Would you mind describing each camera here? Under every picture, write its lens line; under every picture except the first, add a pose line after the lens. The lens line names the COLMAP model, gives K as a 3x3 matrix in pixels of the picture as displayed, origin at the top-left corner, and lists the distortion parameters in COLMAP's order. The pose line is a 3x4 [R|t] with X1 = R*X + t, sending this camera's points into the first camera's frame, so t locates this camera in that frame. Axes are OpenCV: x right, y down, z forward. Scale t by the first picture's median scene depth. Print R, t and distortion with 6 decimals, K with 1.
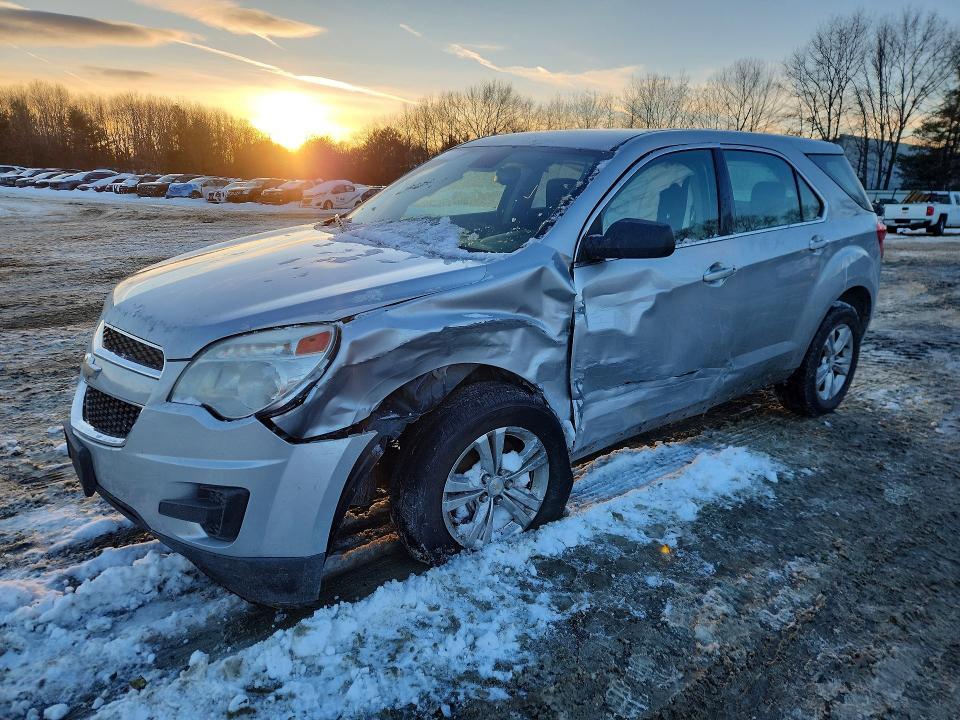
lens RADIAL K [[737.1, 0, 480.2], [0, 737.1, 359.8], [0, 0, 1]] dist [0.054200, -0.006751]
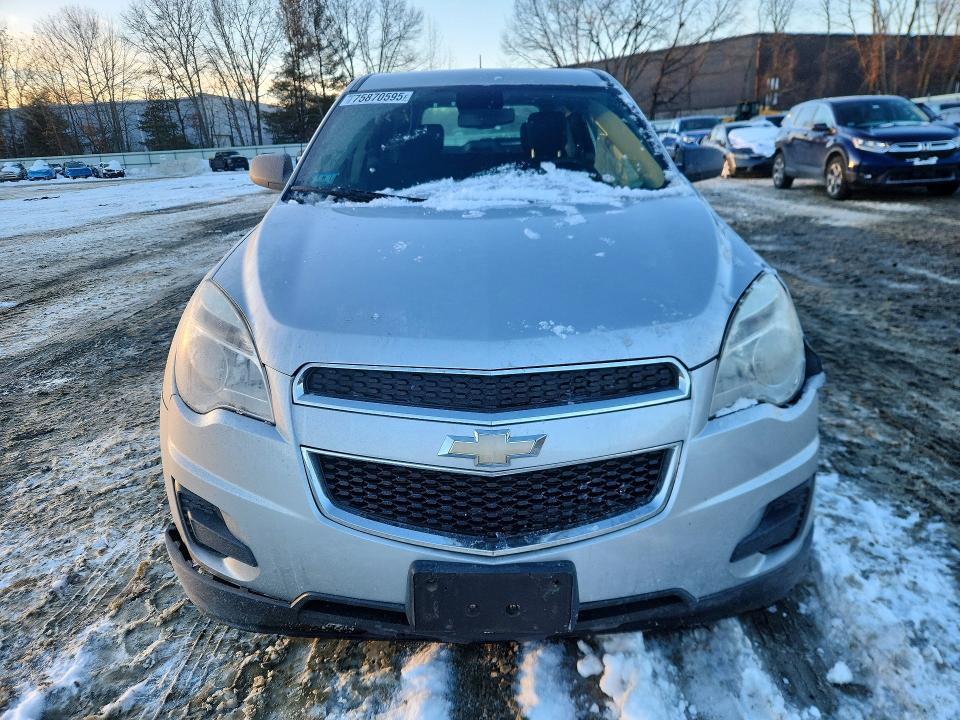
lens RADIAL K [[737.1, 0, 479.9], [0, 737.1, 360.4], [0, 0, 1]] dist [0.054200, -0.006751]
pose [[0.551362, -0.296751, 0.779705, -0.216752], [0.261644, 0.948954, 0.176146, -0.038469], [-0.792176, 0.106885, 0.600860, 0.139466]]
